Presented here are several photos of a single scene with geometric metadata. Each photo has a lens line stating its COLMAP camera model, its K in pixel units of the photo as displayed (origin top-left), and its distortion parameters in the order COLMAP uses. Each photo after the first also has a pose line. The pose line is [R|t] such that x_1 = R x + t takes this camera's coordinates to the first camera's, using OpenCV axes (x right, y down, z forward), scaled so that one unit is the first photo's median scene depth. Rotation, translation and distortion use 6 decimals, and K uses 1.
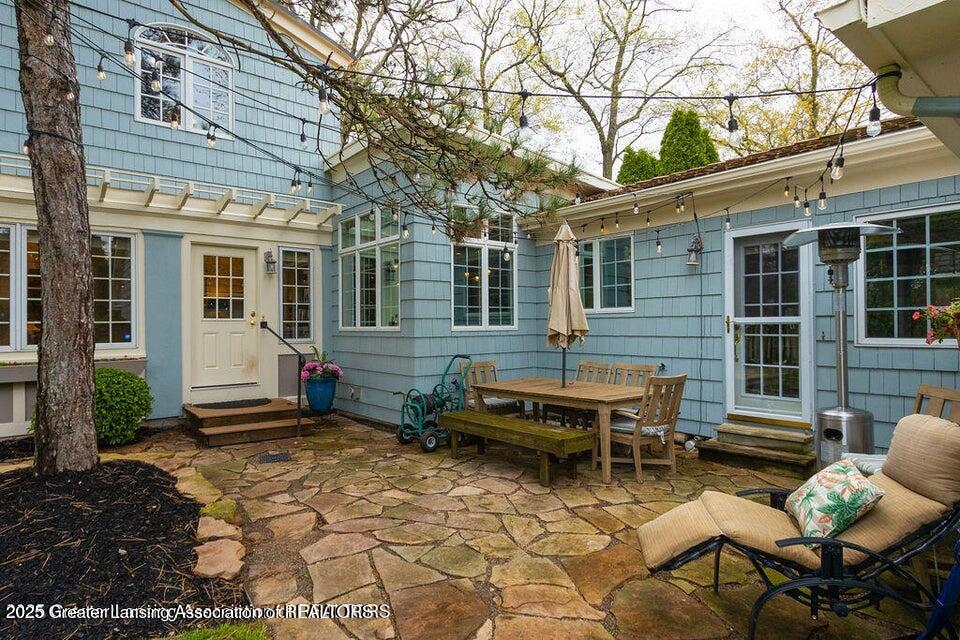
lens RADIAL K [[532.2, 0, 480.0], [0, 532.2, 320.0], [0, 0, 1]] dist [0.002133, 0.001128]
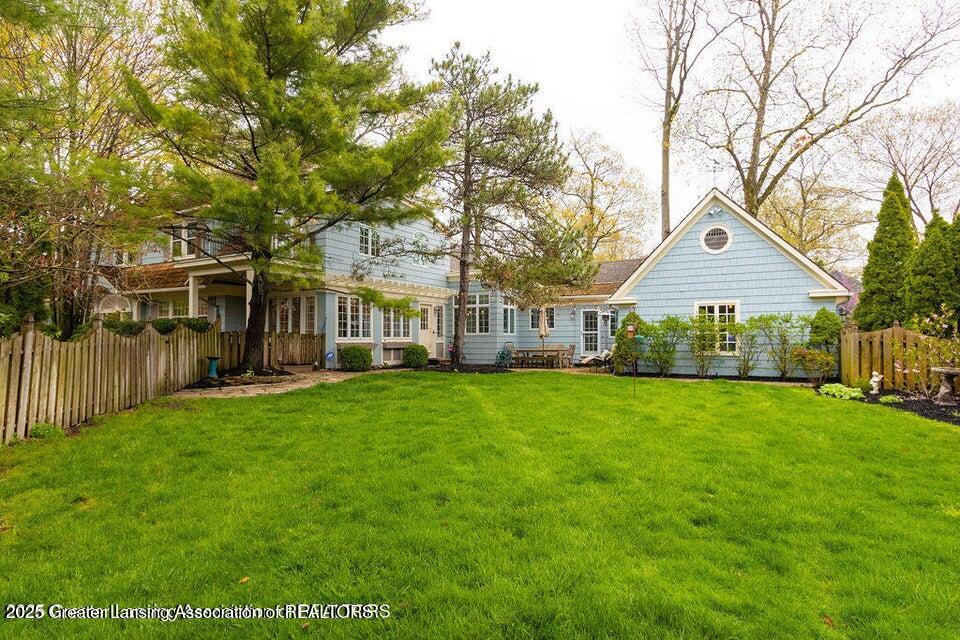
lens RADIAL K [[532.2, 0, 480.0], [0, 532.2, 320.0], [0, 0, 1]] dist [0.002133, 0.001128]
pose [[0.934431, 0.021161, 0.355514, -1.230448], [-0.011635, 0.999514, -0.028911, 0.024740], [-0.355954, 0.022879, 0.934224, -1.812203]]
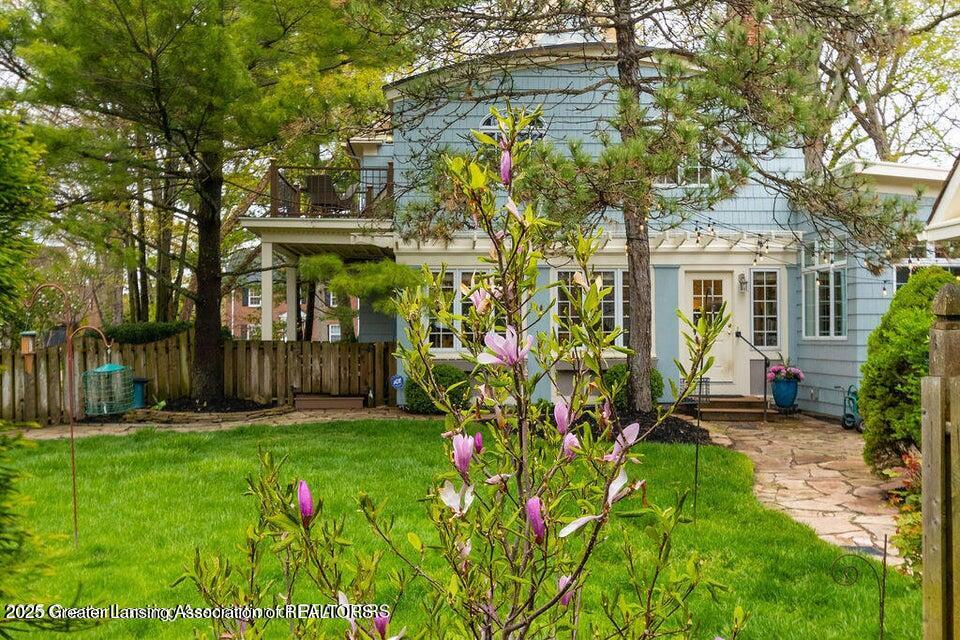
lens RADIAL K [[931.2, 0, 480.0], [0, 931.2, 320.0], [0, 0, 1]] dist [0.008075, 0.002439]
pose [[0.794520, -0.003139, -0.607230, 0.424837], [0.000109, 0.999987, -0.005027, -0.013148], [0.607238, 0.003928, 0.794510, -1.067576]]
